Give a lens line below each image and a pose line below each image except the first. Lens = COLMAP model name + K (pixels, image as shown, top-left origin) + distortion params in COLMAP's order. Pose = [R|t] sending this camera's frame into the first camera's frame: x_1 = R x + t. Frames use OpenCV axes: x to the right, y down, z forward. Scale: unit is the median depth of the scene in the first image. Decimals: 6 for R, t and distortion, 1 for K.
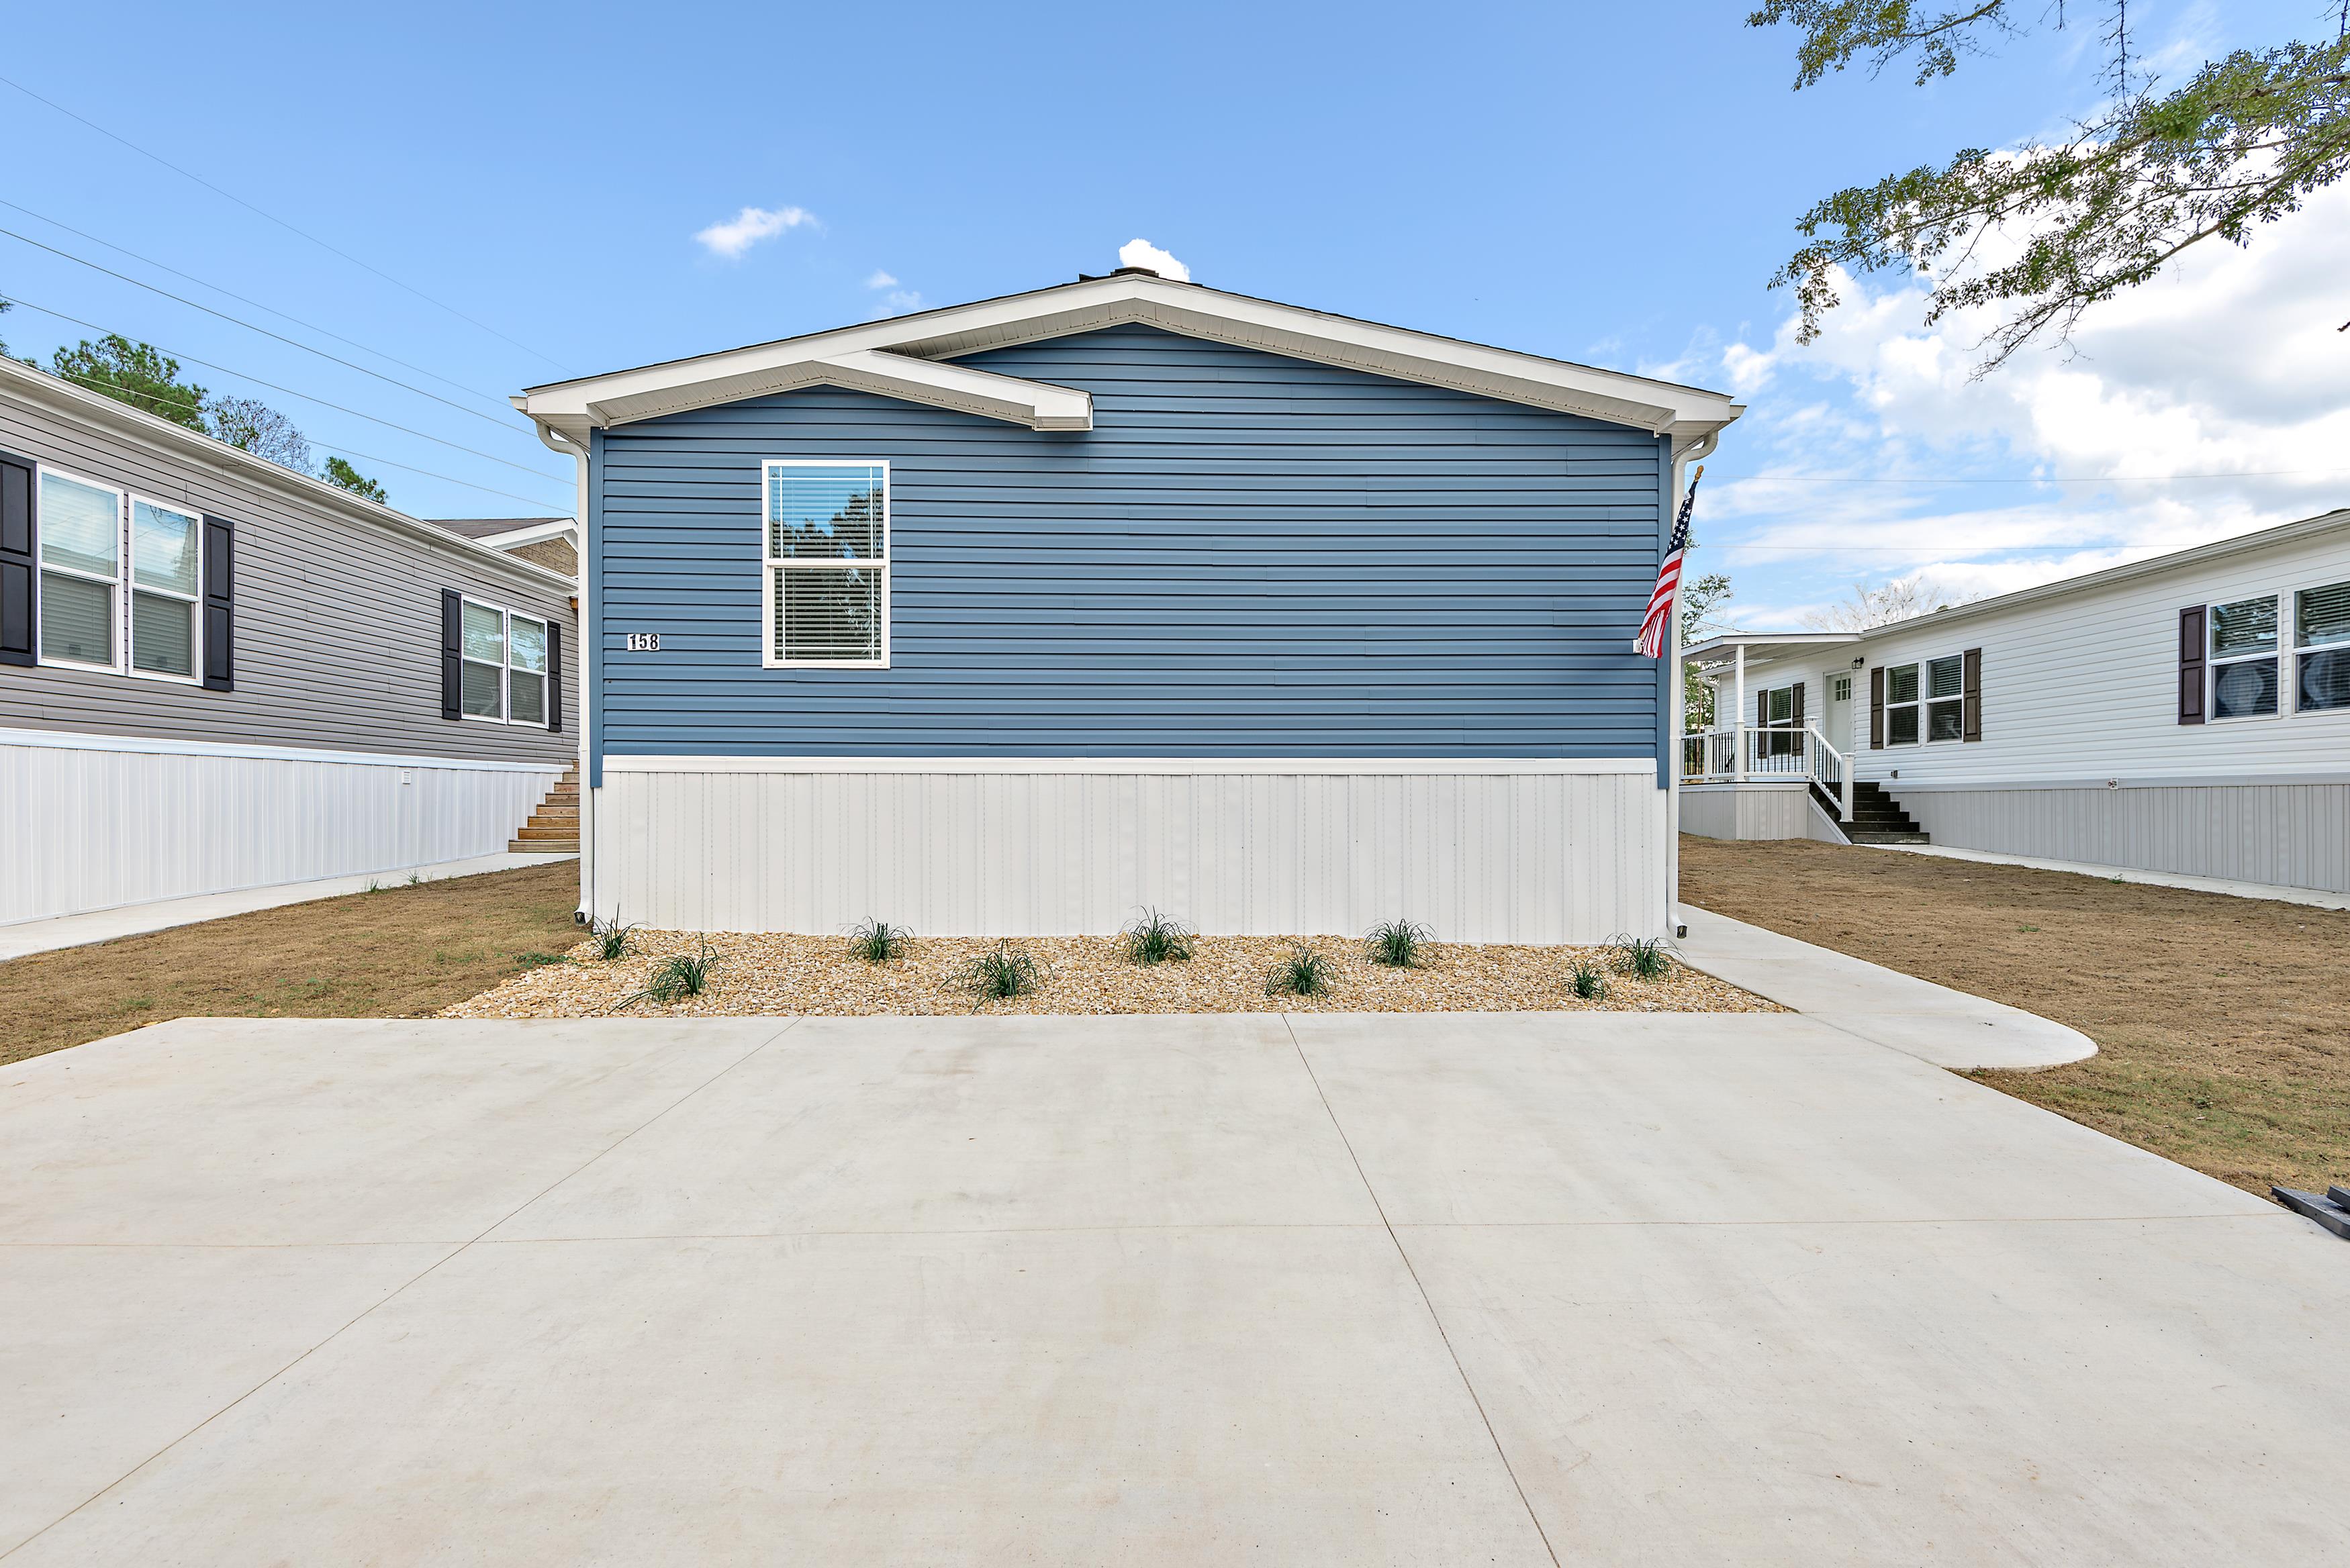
lens RADIAL K [[1196.3, 0, 1178.1], [0, 1196.3, 800.2], [0, 0, 1]] dist [-0.002372, -0.000549]
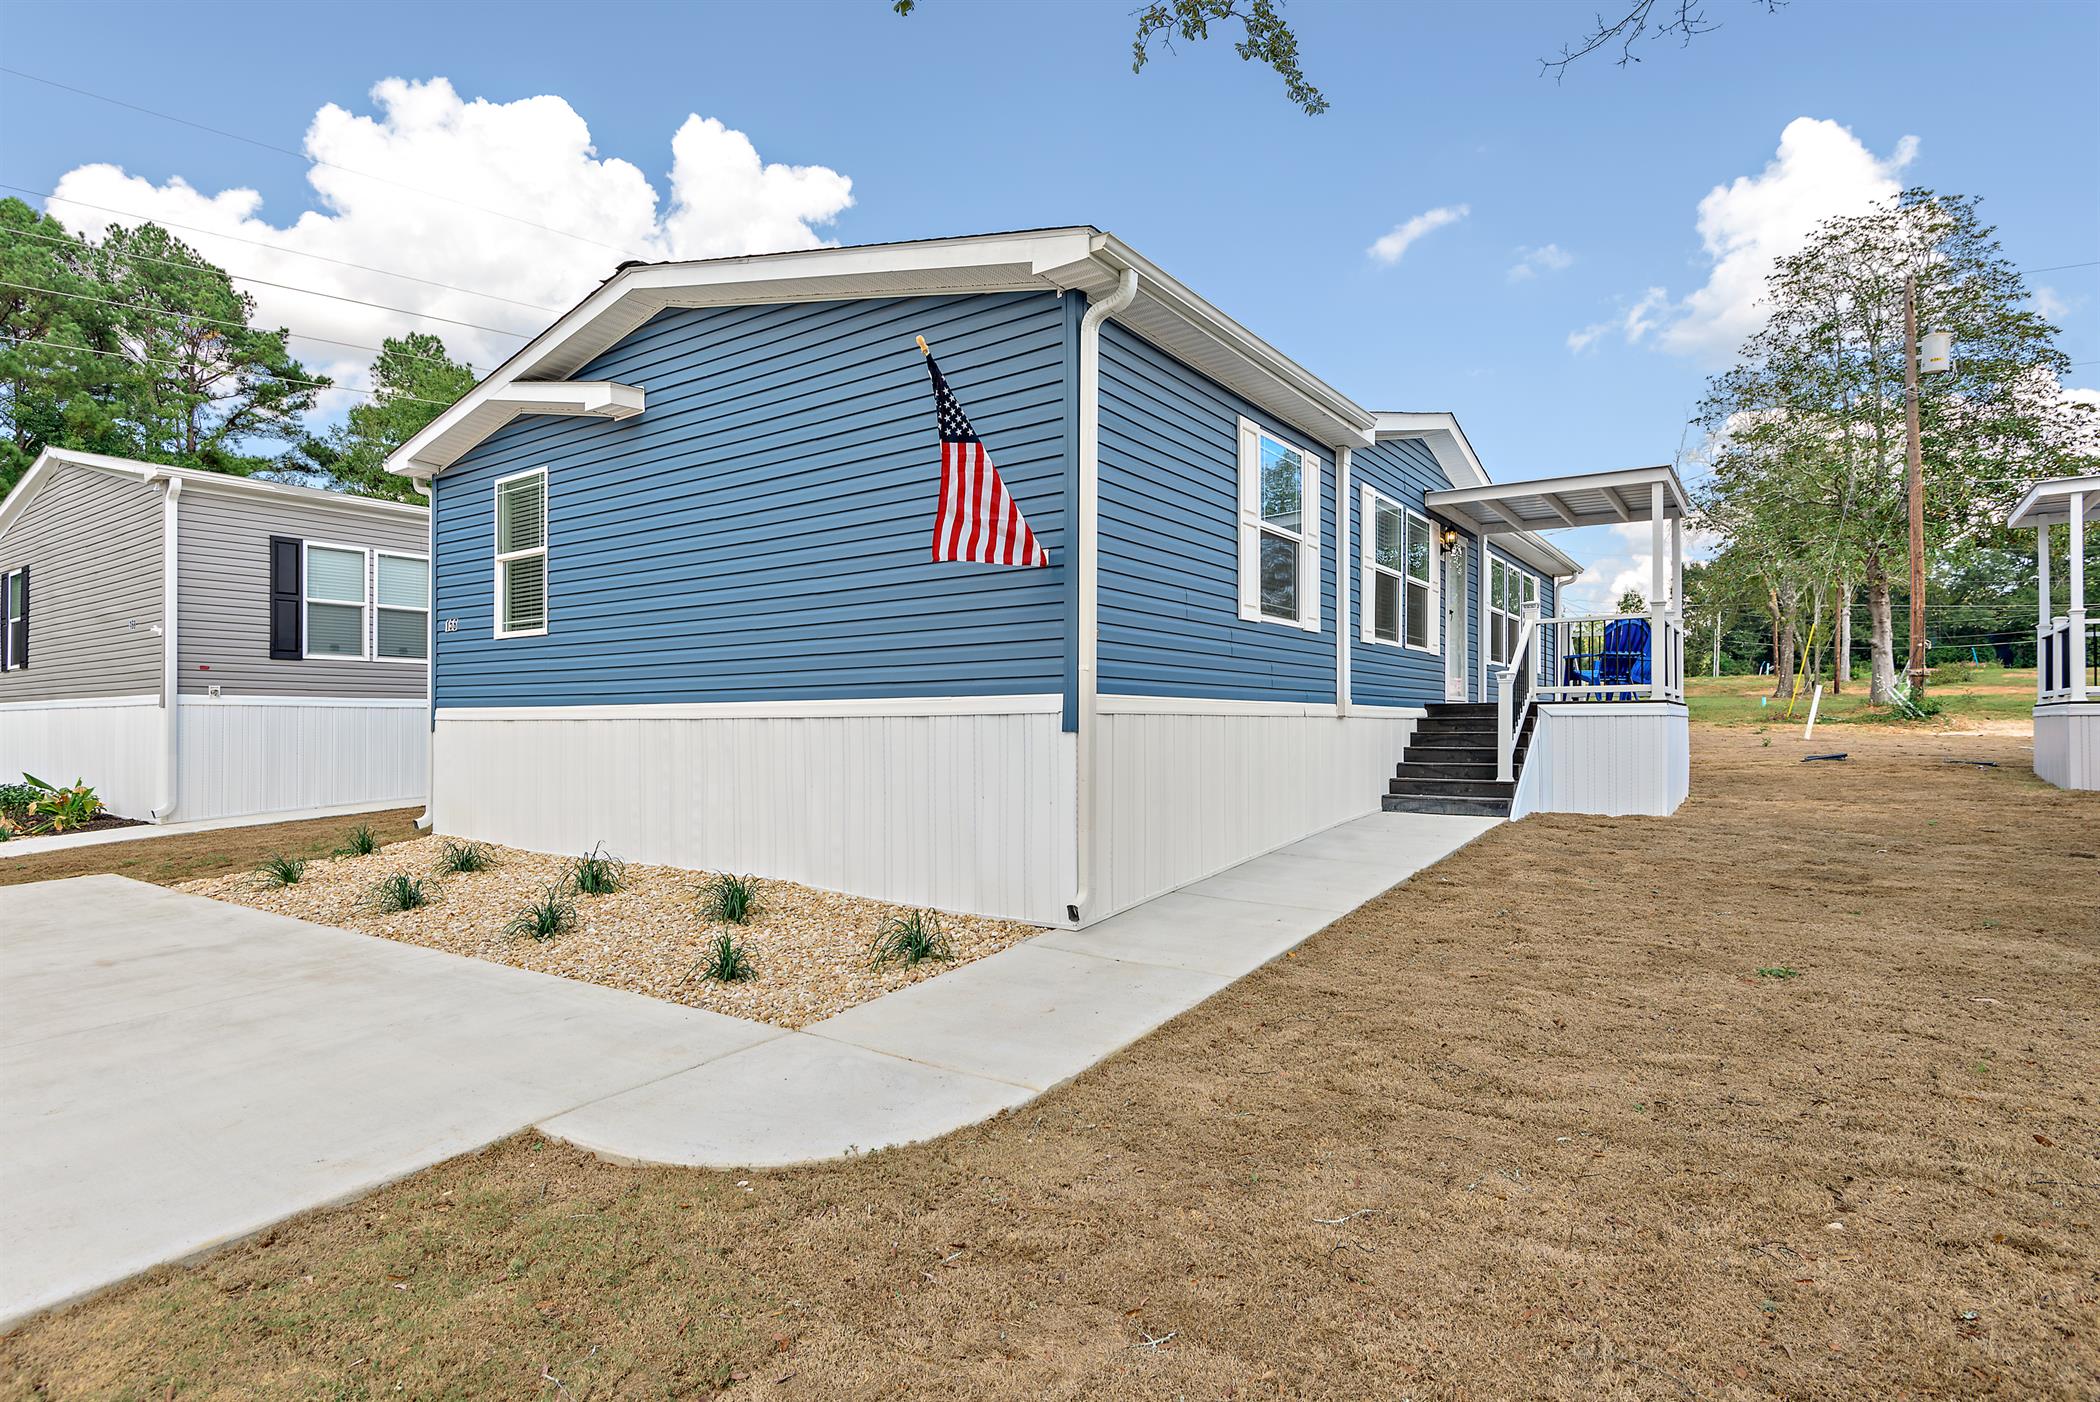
lens RADIAL K [[1069.2, 0, 1052.8], [0, 1069.2, 715.5], [0, 0, 1]] dist [-0.002372, -0.000549]
pose [[0.804441, -0.008927, -0.593966, 0.829473], [0.006589, 0.999960, -0.006104, -0.016346], [0.593996, 0.000997, 0.804467, 0.421674]]
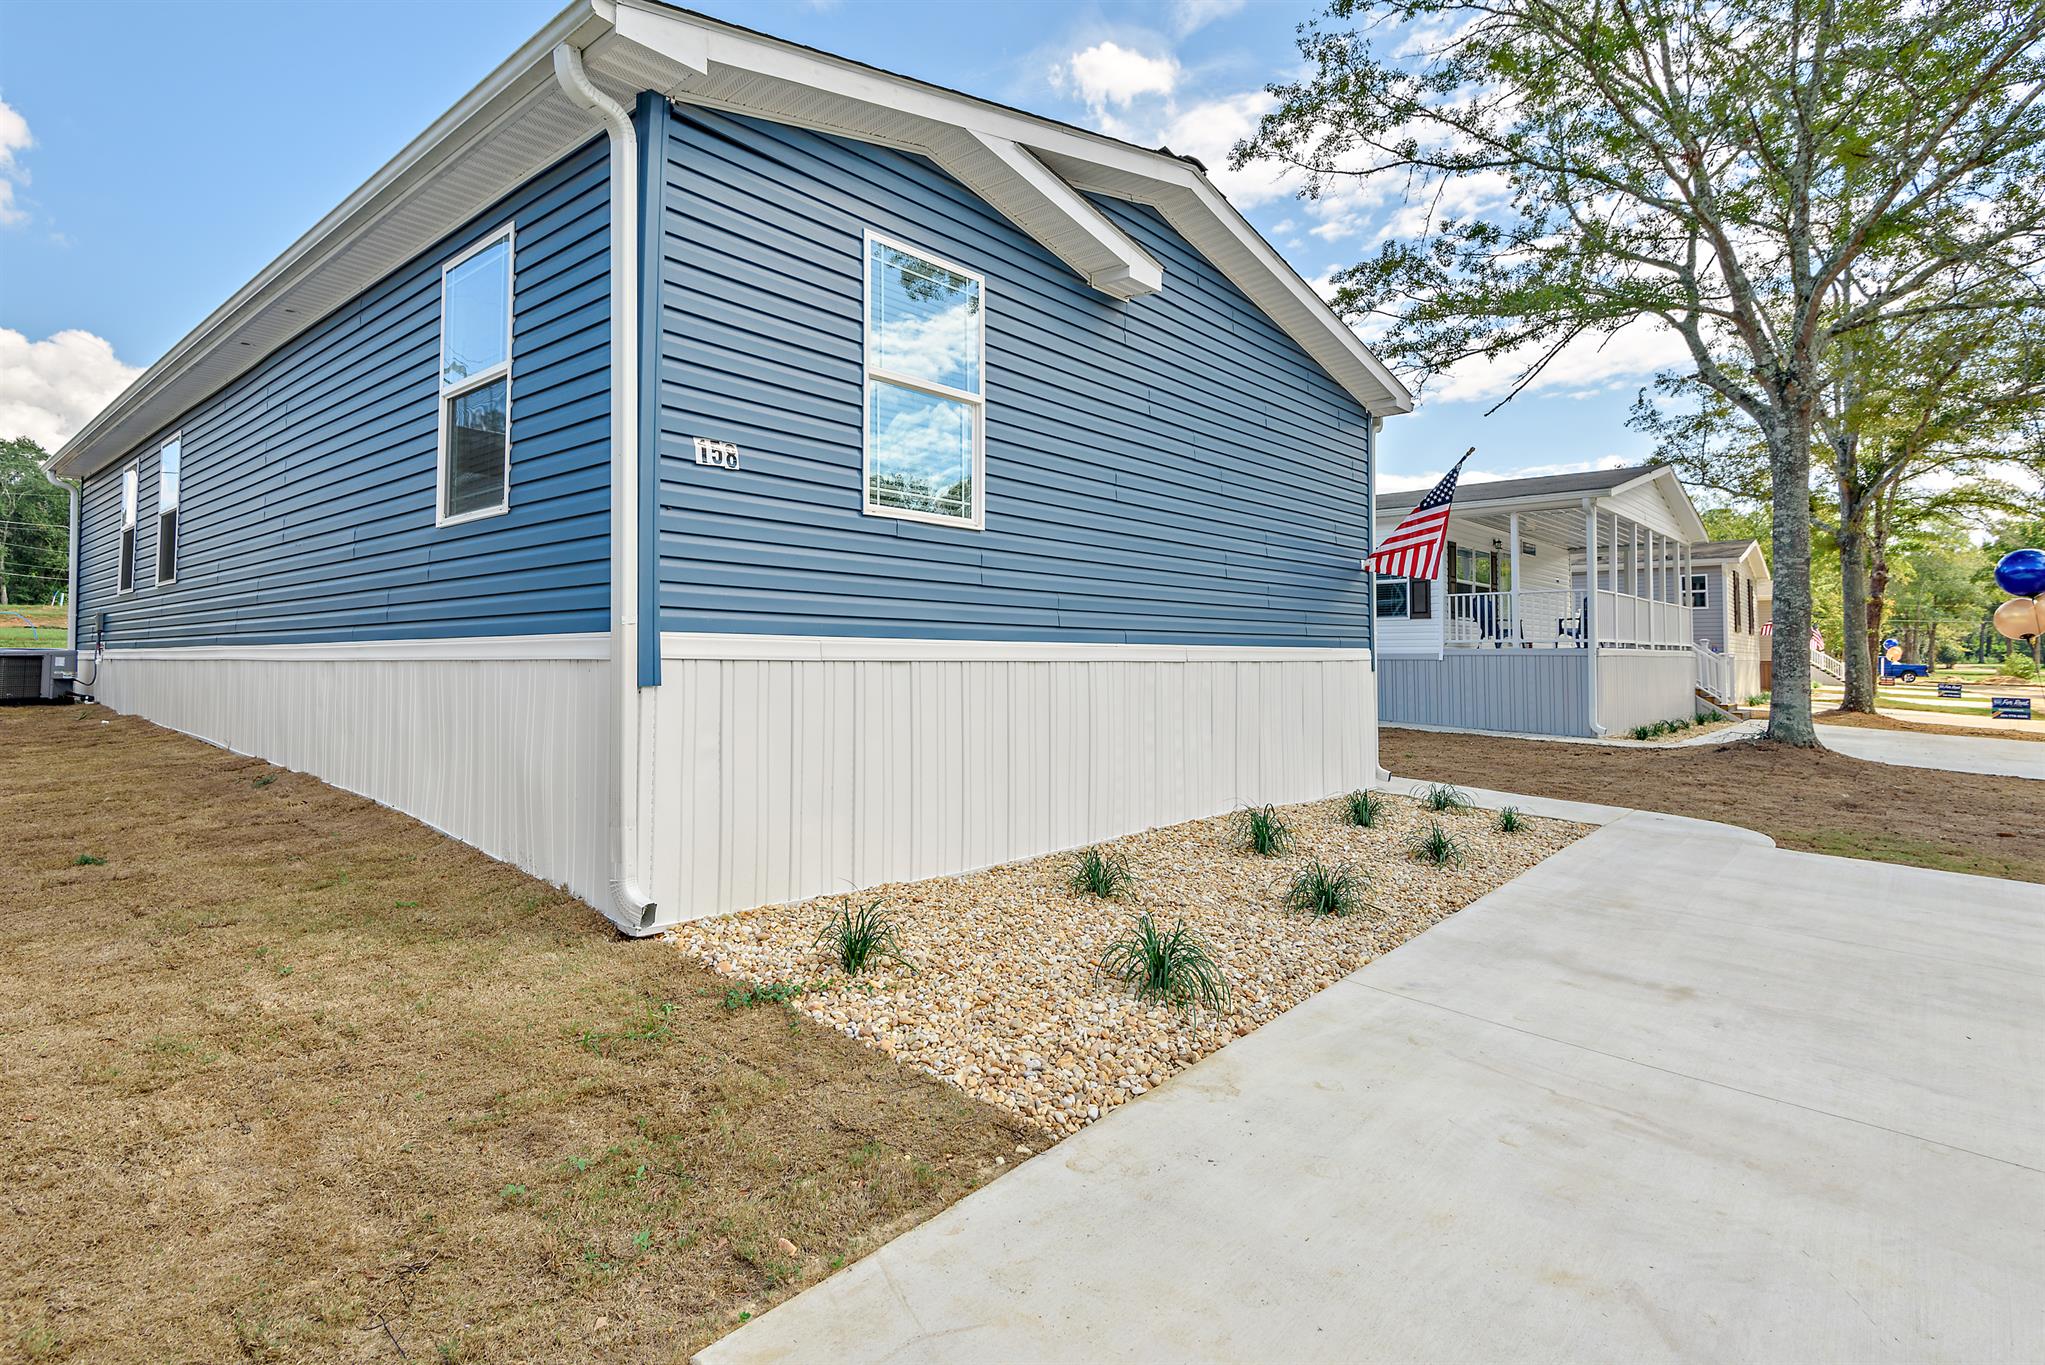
lens RADIAL K [[1041.8, 0, 1021.9], [0, 1041.8, 619.6], [0, 0, 1]] dist [-0.000444, 0.000067]
pose [[0.666349, 0.027829, 0.745120, -0.744894], [0.005504, 0.999092, -0.042237, -0.020290], [-0.745620, 0.032246, 0.665591, 0.513362]]
